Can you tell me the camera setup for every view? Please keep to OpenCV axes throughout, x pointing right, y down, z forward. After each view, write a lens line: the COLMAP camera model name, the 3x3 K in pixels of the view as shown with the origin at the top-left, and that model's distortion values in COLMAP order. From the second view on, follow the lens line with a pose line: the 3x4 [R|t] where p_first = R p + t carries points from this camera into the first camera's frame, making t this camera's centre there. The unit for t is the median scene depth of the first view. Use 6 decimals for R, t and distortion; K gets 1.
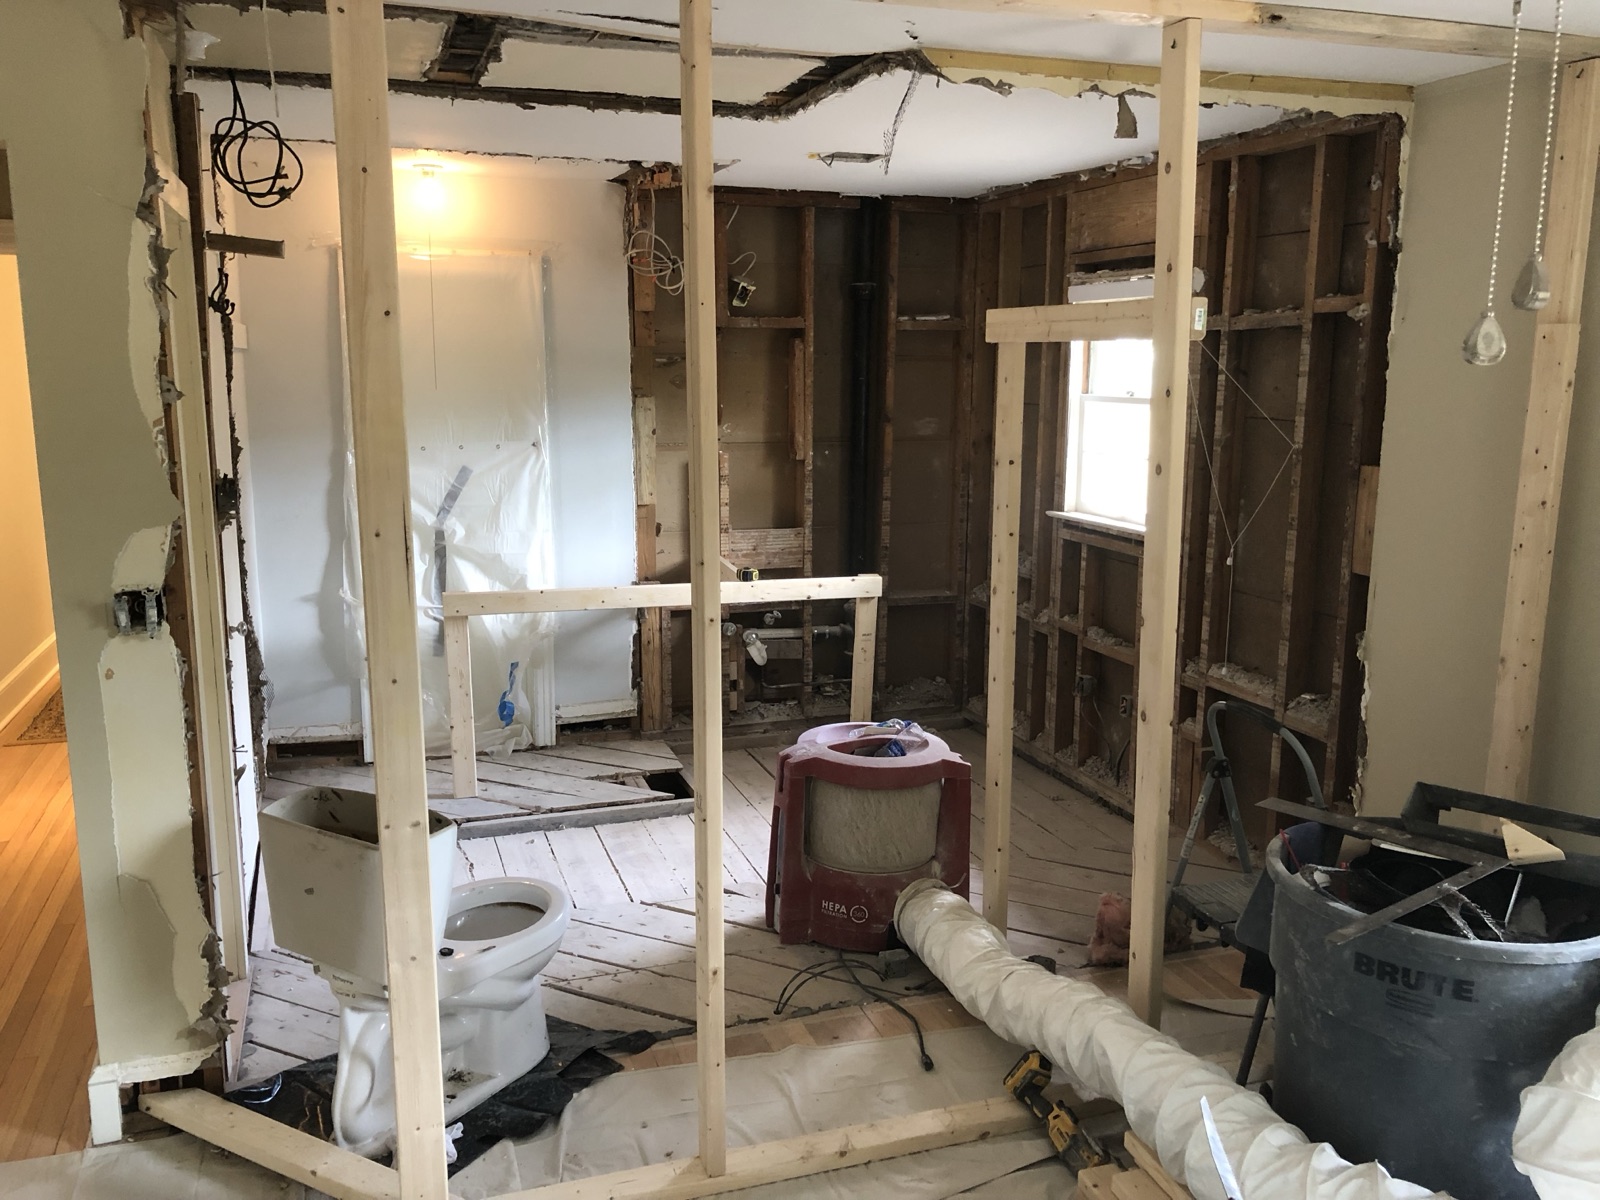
lens RADIAL K [[1278.3, 0, 800.0], [0, 1278.3, 600.0], [0, 0, 1]] dist [0.071996, 0.000831]
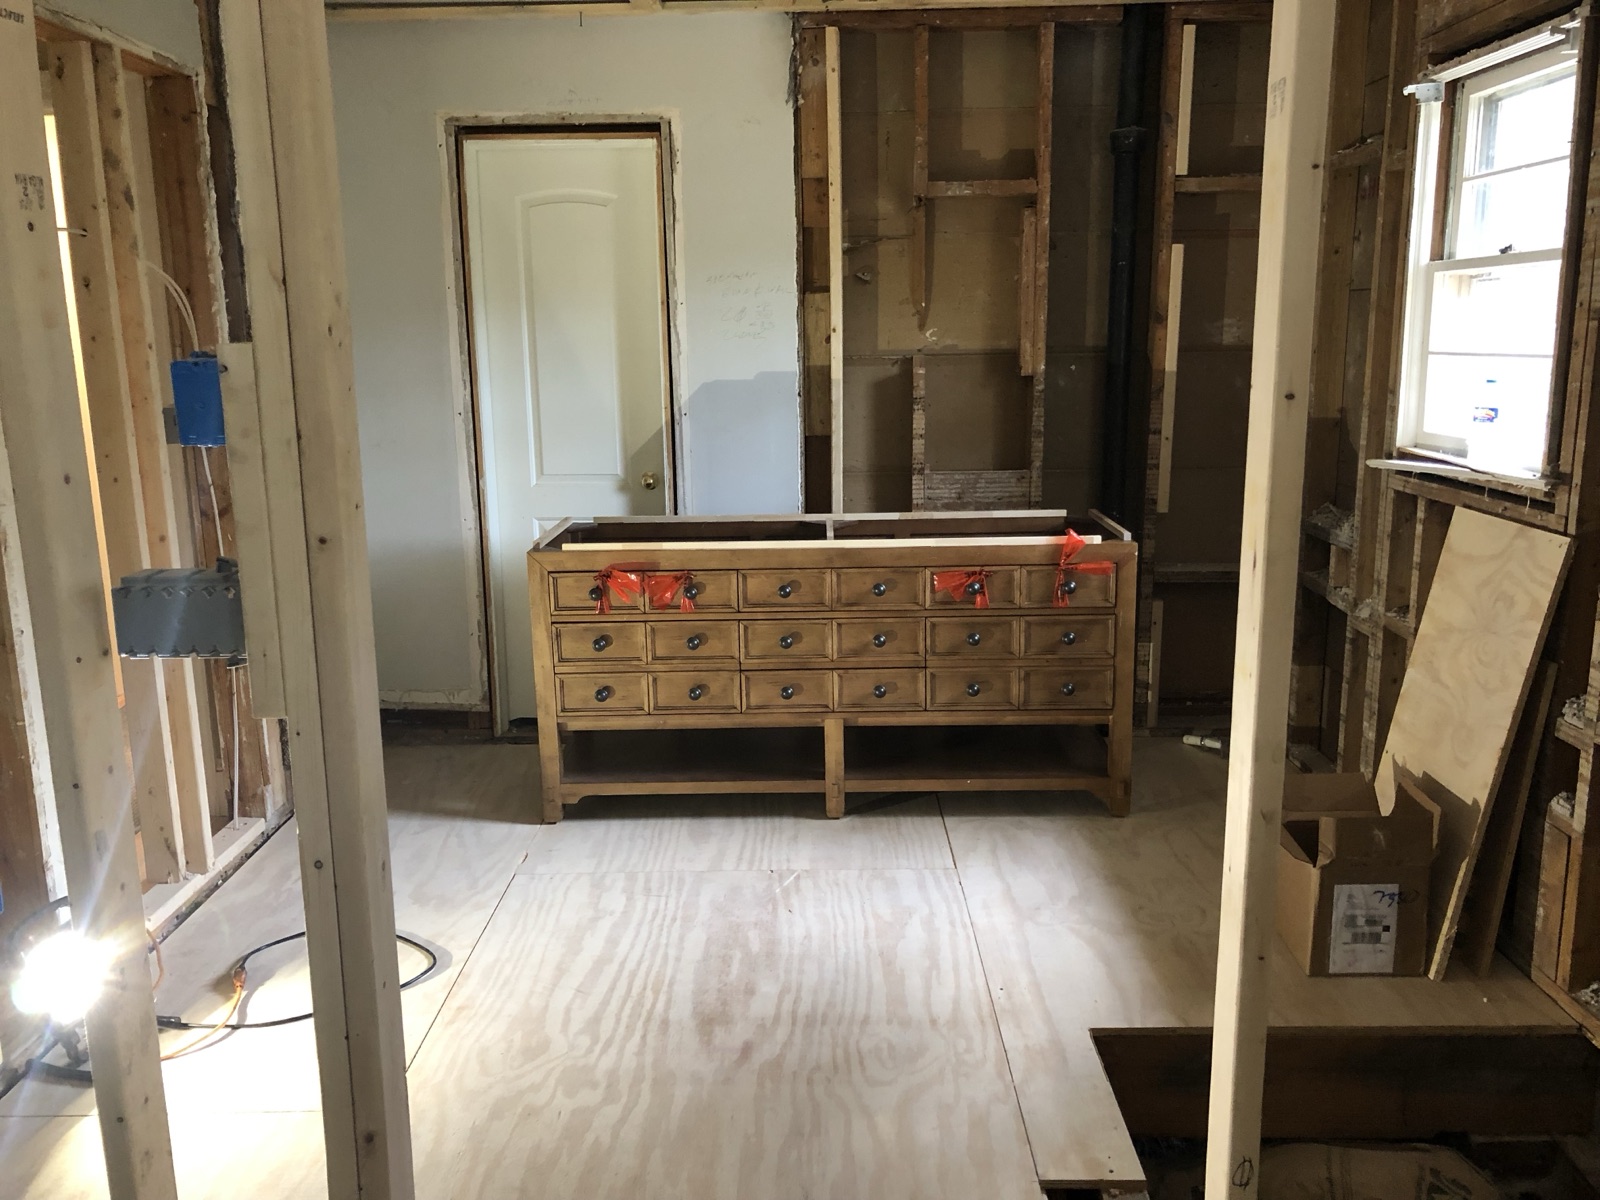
lens RADIAL K [[1283.7, 0, 800.0], [0, 1283.7, 600.0], [0, 0, 1]] dist [0.000713, 0.006156]
pose [[0.938636, 0.052298, -0.340920, 0.138010], [-0.043194, 0.998480, 0.034246, -0.001379], [0.342193, -0.017419, 0.939468, 0.268852]]
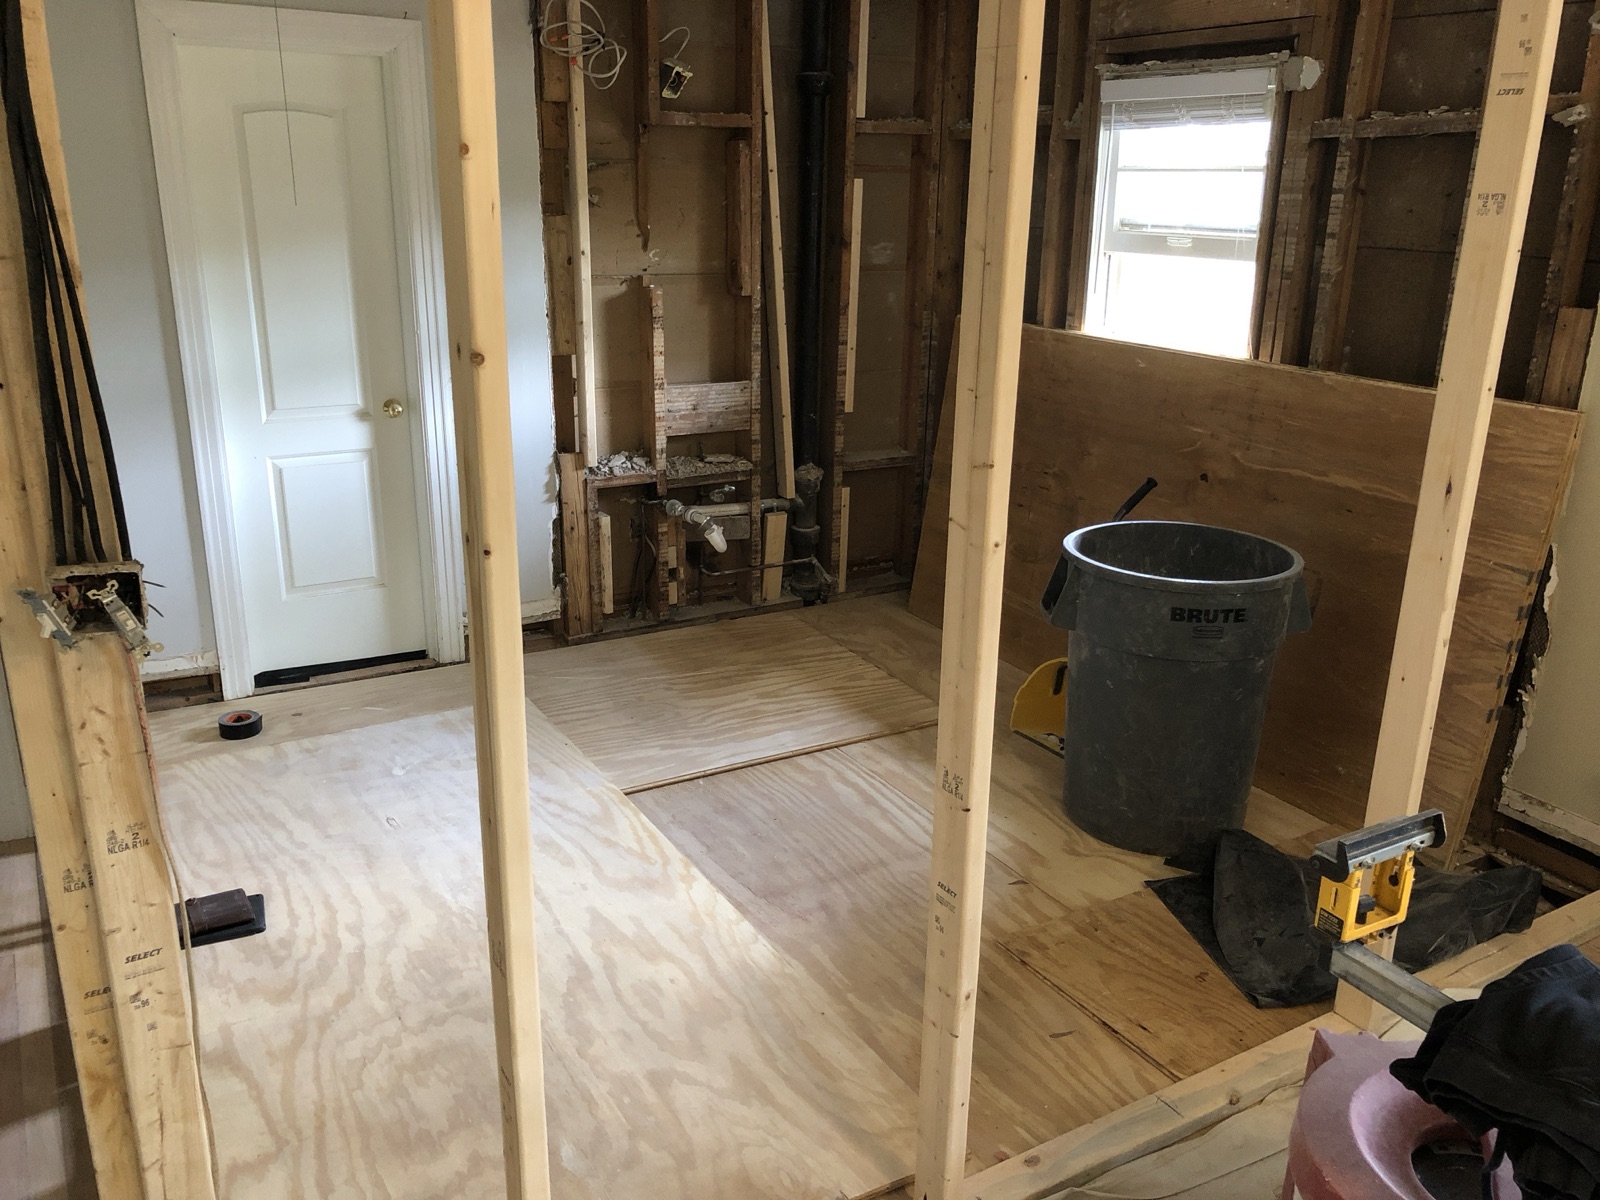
lens RADIAL K [[1301.5, 0, 800.0], [0, 1301.5, 600.0], [0, 0, 1]] dist [0.013593, 0.014013]
pose [[0.979250, -0.049870, 0.196426, -0.141749], [0.024185, 0.991080, 0.131053, -0.026287], [-0.201209, -0.123583, 0.971721, 0.169048]]
